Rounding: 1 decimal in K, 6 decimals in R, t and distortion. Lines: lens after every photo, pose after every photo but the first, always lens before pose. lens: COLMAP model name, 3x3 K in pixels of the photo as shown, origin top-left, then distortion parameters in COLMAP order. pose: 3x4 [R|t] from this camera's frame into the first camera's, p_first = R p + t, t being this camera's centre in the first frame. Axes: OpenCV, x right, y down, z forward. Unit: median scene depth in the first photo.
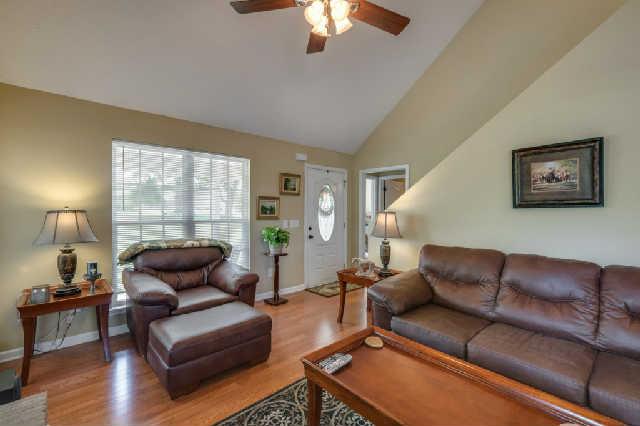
lens RADIAL K [[278.2, 0, 320.0], [0, 278.2, 213.0], [0, 0, 1]] dist [0.001057, 0.000348]
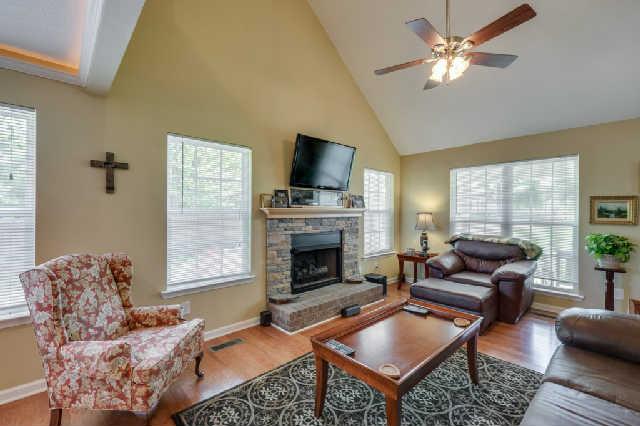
lens RADIAL K [[278.2, 0, 320.0], [0, 278.2, 213.0], [0, 0, 1]] dist [0.001057, 0.000348]
pose [[0.010460, 0.002290, -0.999943, 0.626848], [-0.011412, 0.999933, 0.002171, -0.002580], [0.999880, 0.011388, 0.010485, 0.164620]]
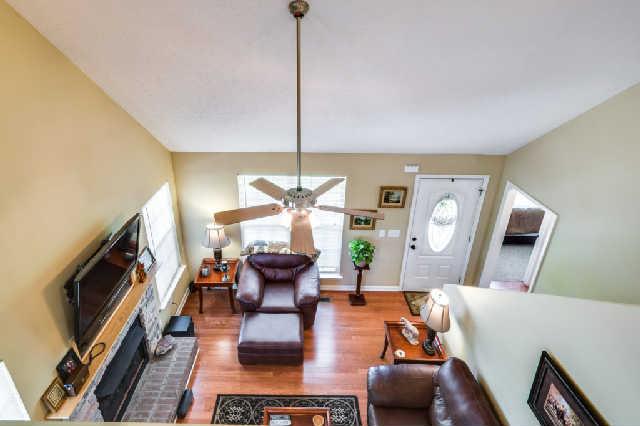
lens RADIAL K [[348.9, 0, 293.9], [0, 348.9, 192.2], [0, 0, 1]] dist [0.000879, 0.000096]
pose [[0.727441, 0.280244, -0.626333, 0.421939], [-0.011060, 0.917466, 0.397661, -0.644029], [0.686081, -0.282348, 0.670502, -0.005138]]
